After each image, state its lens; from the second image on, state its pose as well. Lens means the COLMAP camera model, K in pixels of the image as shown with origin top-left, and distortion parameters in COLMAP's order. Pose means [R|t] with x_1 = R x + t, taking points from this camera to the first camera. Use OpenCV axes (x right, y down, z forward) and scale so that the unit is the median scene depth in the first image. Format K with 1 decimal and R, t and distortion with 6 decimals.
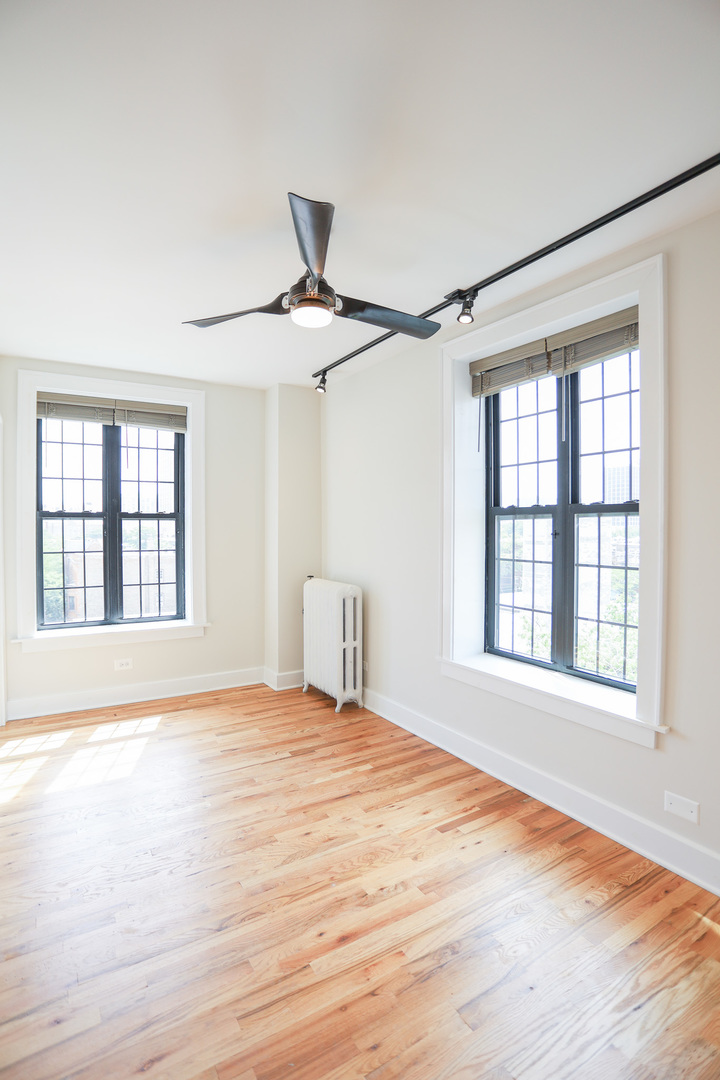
lens RADIAL K [[520.1, 0, 356.9], [0, 520.1, 536.3], [0, 0, 1]] dist [-0.024940, 0.000718]
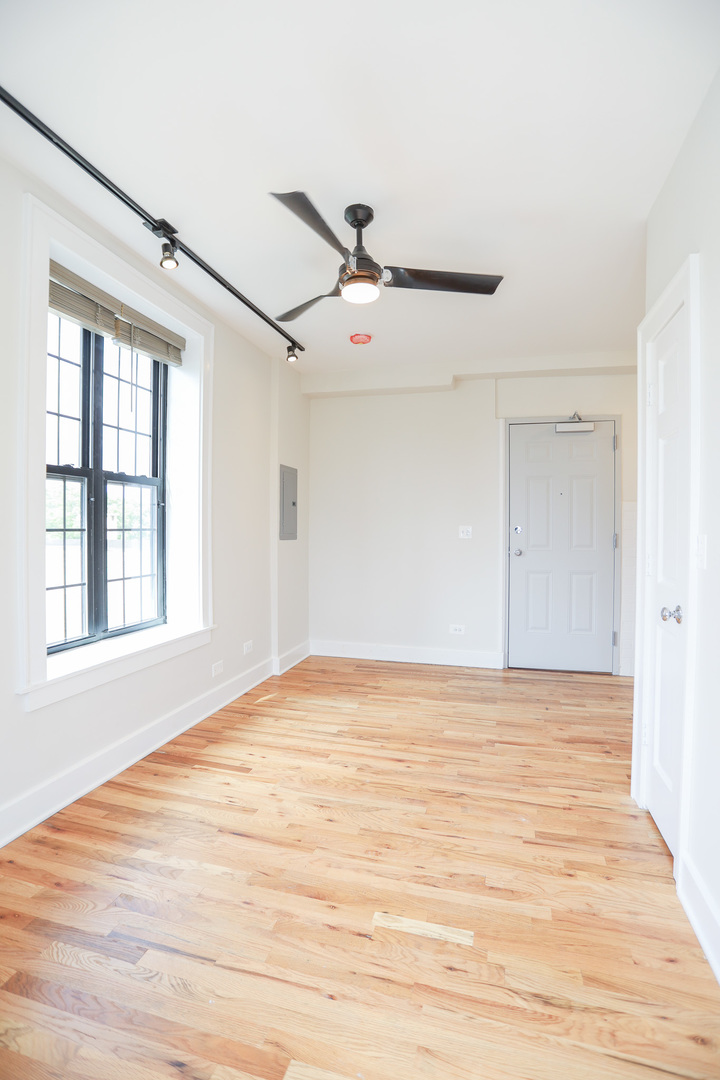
lens RADIAL K [[520.1, 0, 356.9], [0, 520.1, 536.3], [0, 0, 1]] dist [-0.024940, 0.000718]
pose [[-0.675062, -0.018775, 0.737522, -0.711520], [0.002854, 0.999602, 0.028060, 0.041265], [-0.737756, 0.021047, -0.674740, 1.406347]]
